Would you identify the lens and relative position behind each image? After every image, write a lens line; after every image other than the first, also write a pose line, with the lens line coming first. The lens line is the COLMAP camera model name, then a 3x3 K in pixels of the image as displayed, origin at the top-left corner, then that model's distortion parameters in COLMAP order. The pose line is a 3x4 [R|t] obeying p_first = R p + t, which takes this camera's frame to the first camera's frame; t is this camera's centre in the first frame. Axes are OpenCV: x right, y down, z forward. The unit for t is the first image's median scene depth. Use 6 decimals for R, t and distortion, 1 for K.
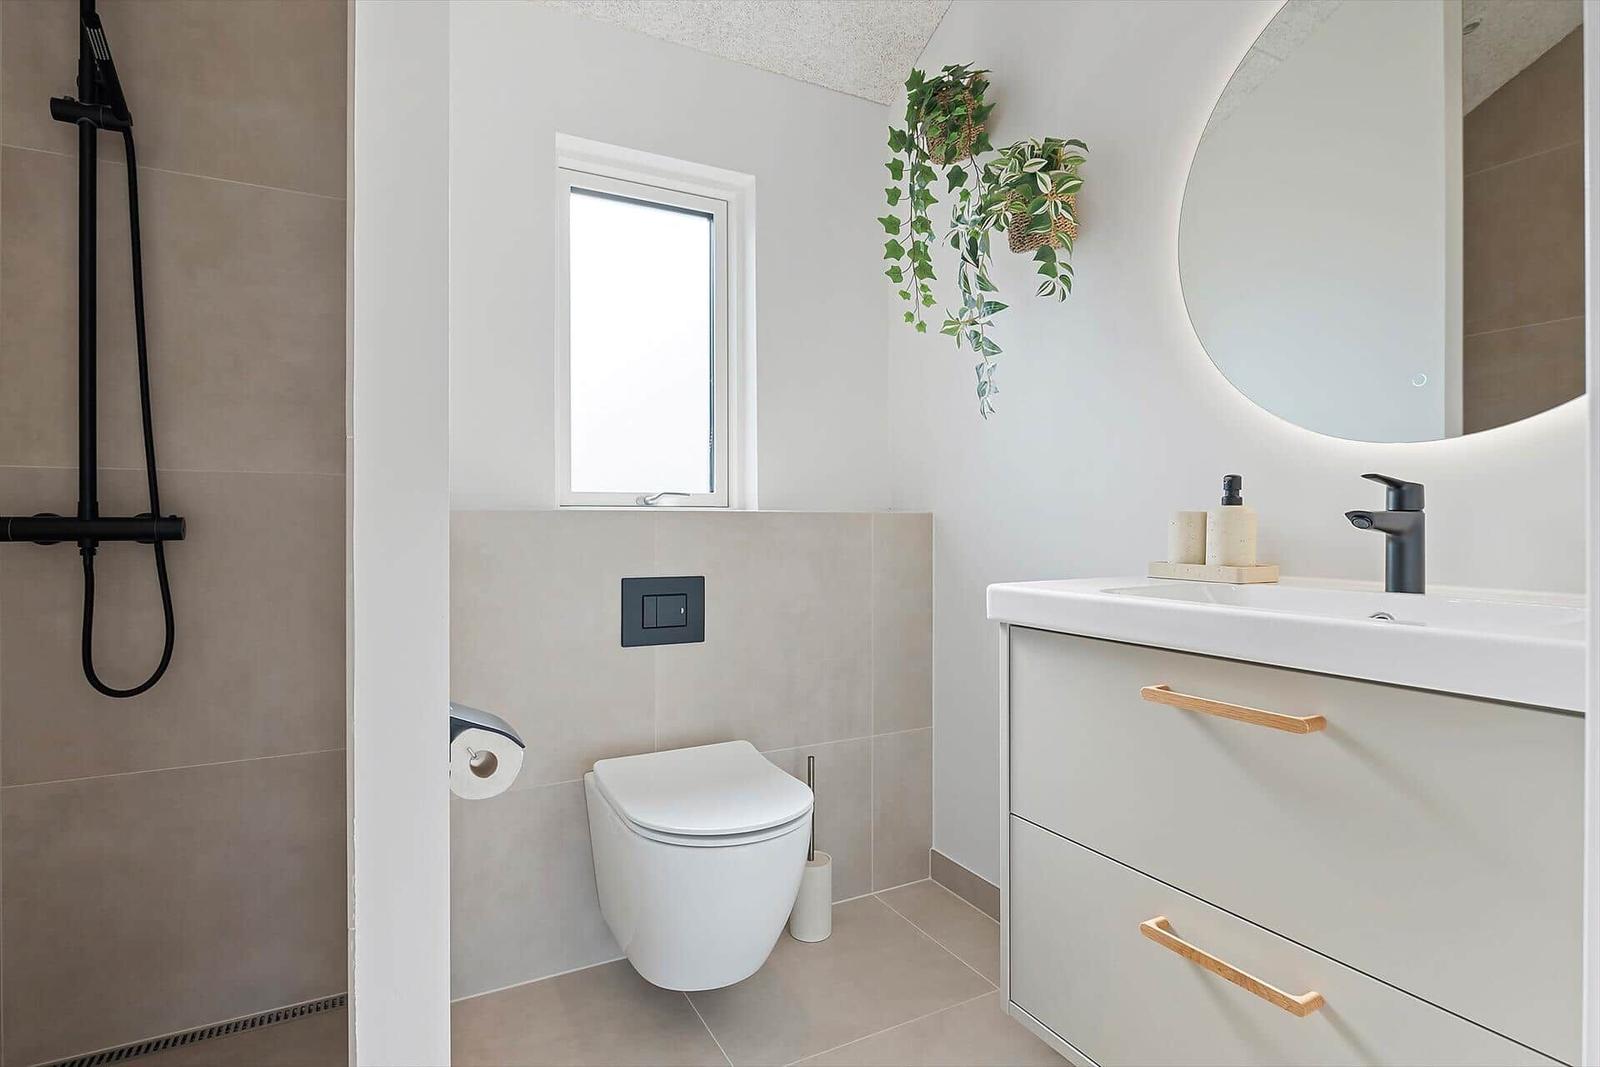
lens RADIAL K [[800.3, 0, 801.9], [0, 800.3, 538.5], [0, 0, 1]] dist [-0.035836, -0.000098]
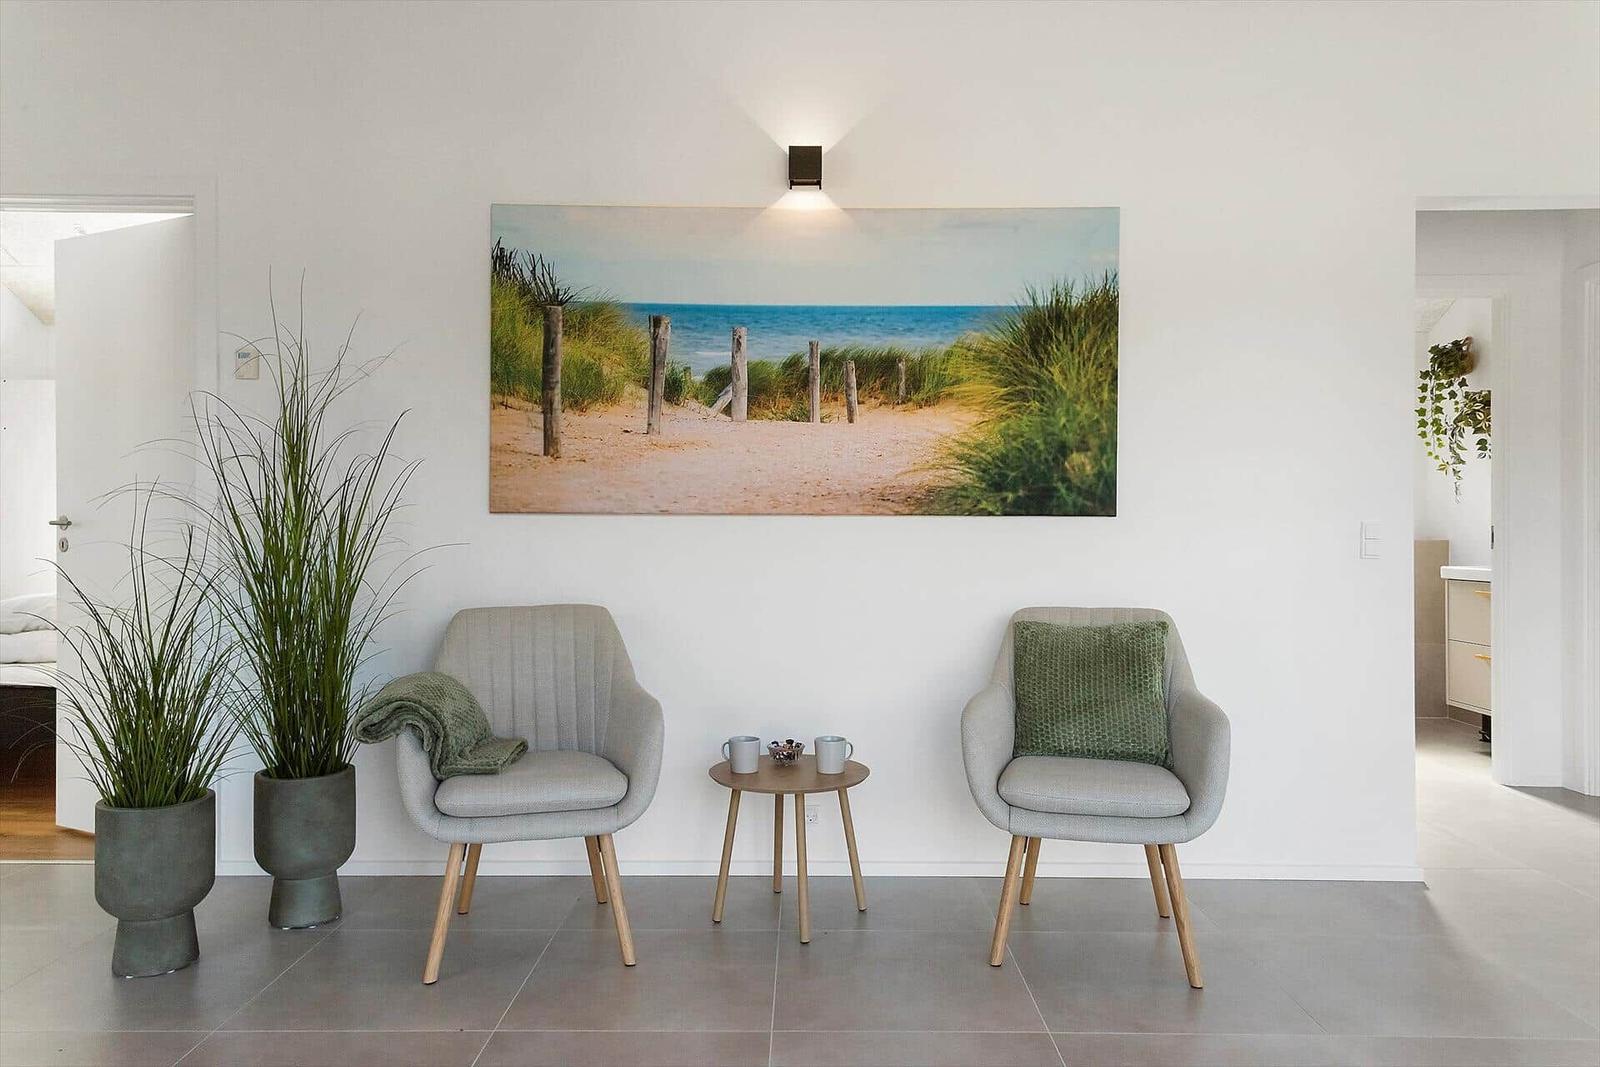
lens RADIAL K [[1131.1, 0, 798.2], [0, 1131.1, 541.4], [0, 0, 1]] dist [0.009794, 0.002640]
pose [[0.879526, 0.011922, -0.475701, 0.093249], [-0.014346, 0.999896, -0.001465, -0.001614], [0.475634, 0.008113, 0.879606, -2.642104]]
